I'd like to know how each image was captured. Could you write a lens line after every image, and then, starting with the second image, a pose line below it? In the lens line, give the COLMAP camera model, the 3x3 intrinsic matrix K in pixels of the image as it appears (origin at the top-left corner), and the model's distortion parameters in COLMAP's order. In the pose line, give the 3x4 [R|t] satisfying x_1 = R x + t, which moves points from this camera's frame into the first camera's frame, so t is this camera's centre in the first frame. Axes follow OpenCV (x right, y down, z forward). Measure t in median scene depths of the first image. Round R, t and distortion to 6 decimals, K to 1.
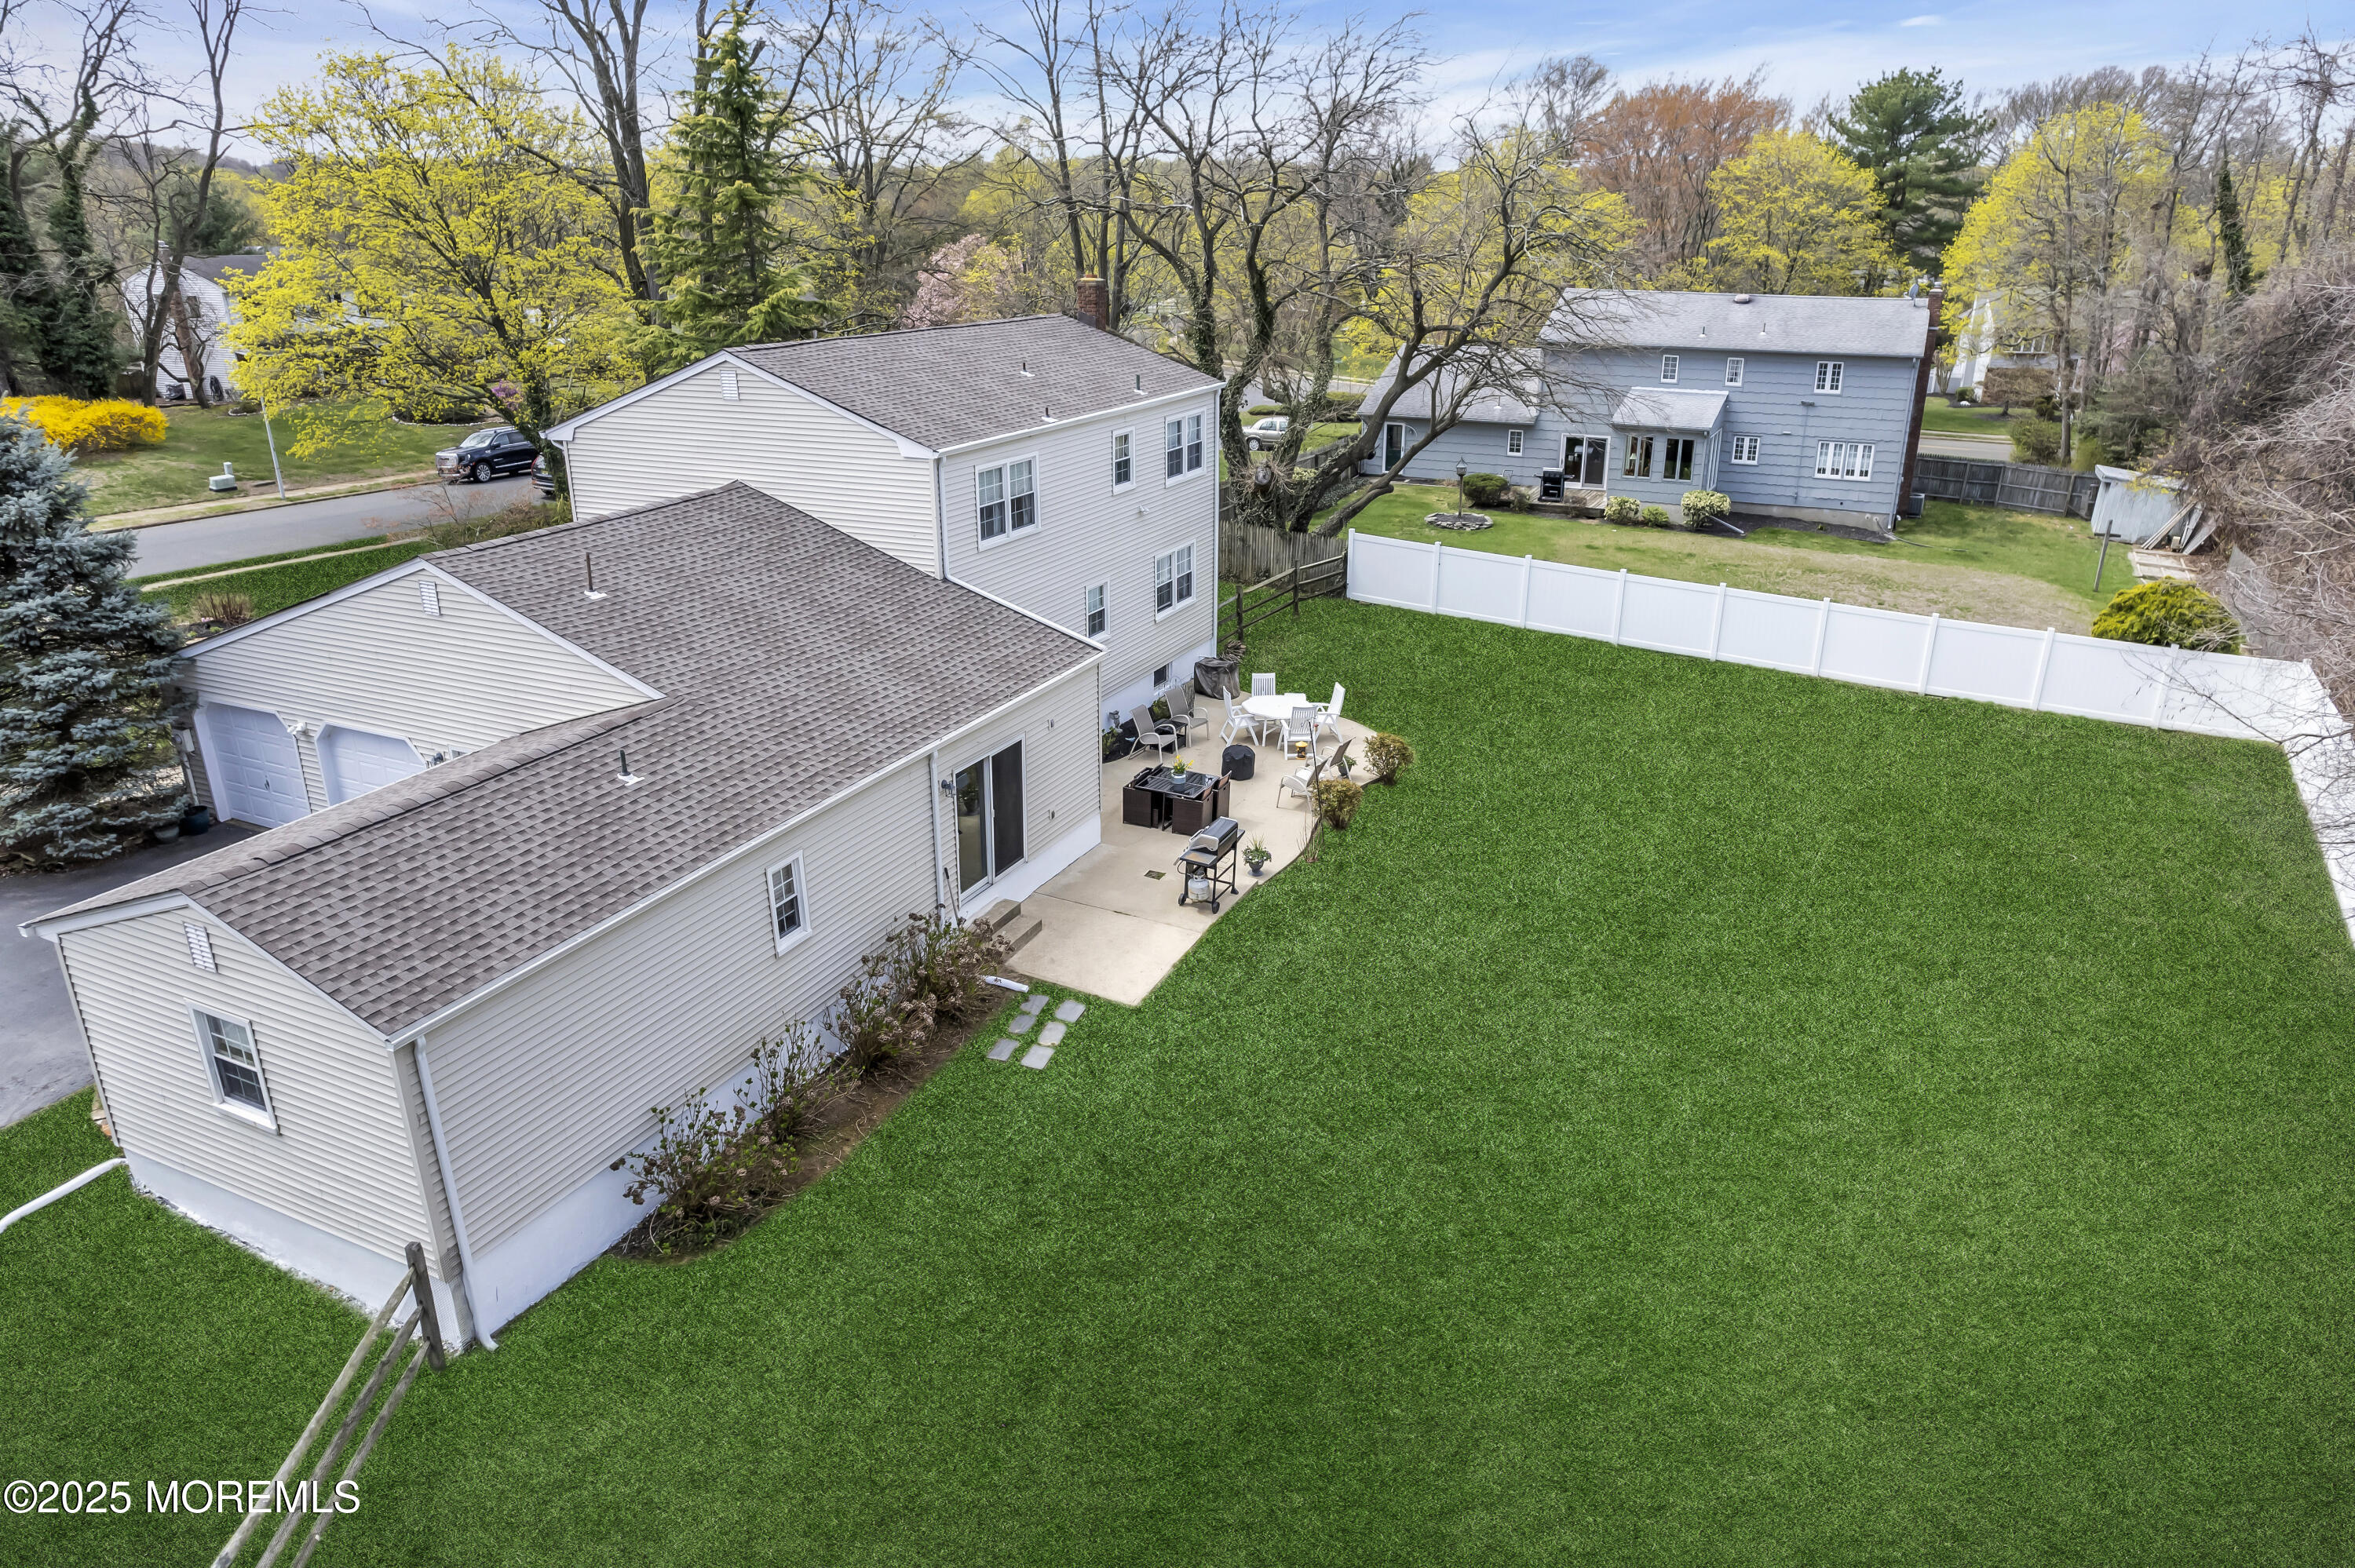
lens RADIAL K [[1497.2, 0, 1177.5], [0, 1497.2, 784.0], [0, 0, 1]] dist [-0.035973, -0.001538]
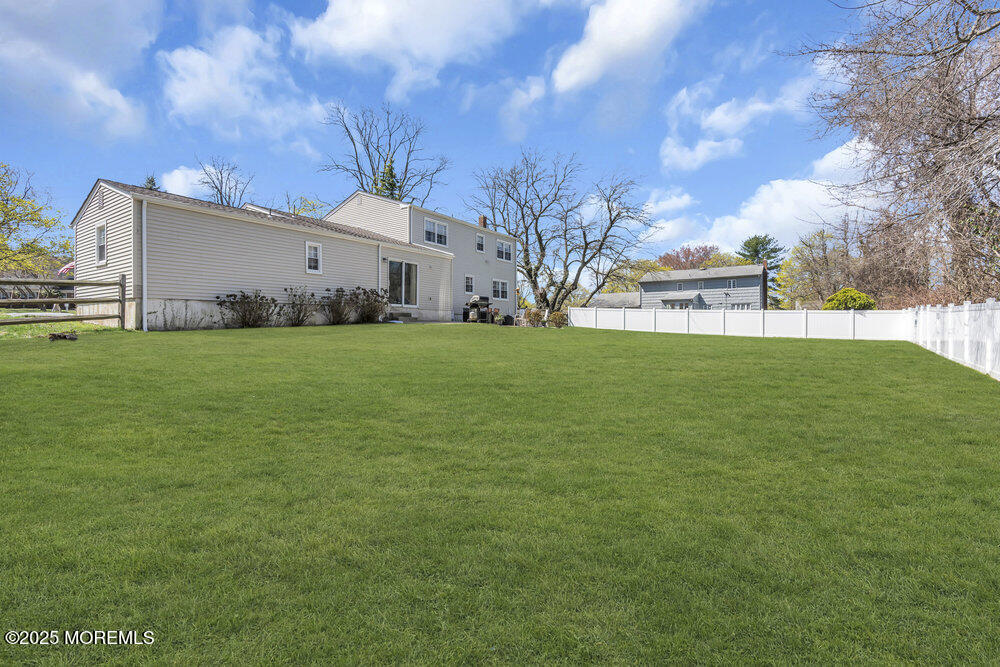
lens RADIAL K [[449.7, 0, 501.1], [0, 449.7, 326.0], [0, 0, 1]] dist [-0.001283, 0.000215]
pose [[0.991375, -0.001790, -0.131041, 0.108056], [-0.045895, 0.931845, -0.359943, 0.239430], [0.122754, 0.362853, 0.923726, 0.120210]]
